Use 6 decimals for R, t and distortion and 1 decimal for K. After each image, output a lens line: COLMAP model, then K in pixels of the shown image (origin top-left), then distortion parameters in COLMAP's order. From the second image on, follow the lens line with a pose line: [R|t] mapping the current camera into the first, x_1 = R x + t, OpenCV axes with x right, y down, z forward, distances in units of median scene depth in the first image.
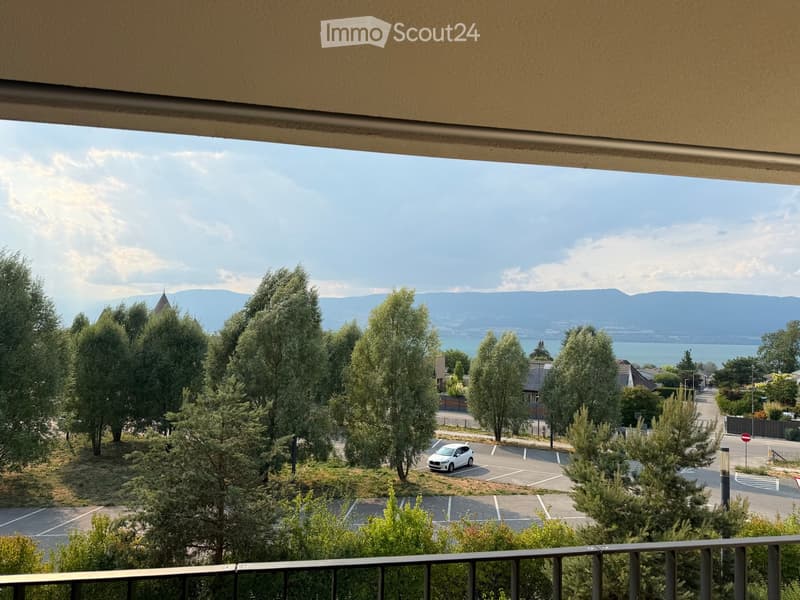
lens RADIAL K [[558.1, 0, 393.1], [0, 558.1, 300.2], [0, 0, 1]] dist [0.048647, -0.061242]
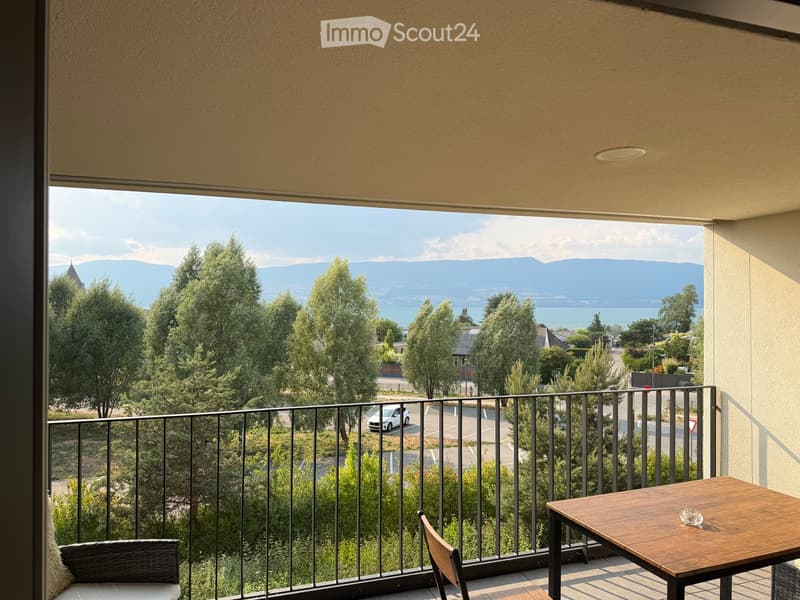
lens RADIAL K [[581.6, 0, 378.6], [0, 581.6, 301.7], [0, 0, 1]] dist [0.128233, -0.232943]
pose [[0.991261, -0.018002, 0.130683, -0.059444], [0.010587, 0.998306, 0.057217, -0.005315], [-0.131492, -0.055334, 0.989772, -0.093443]]
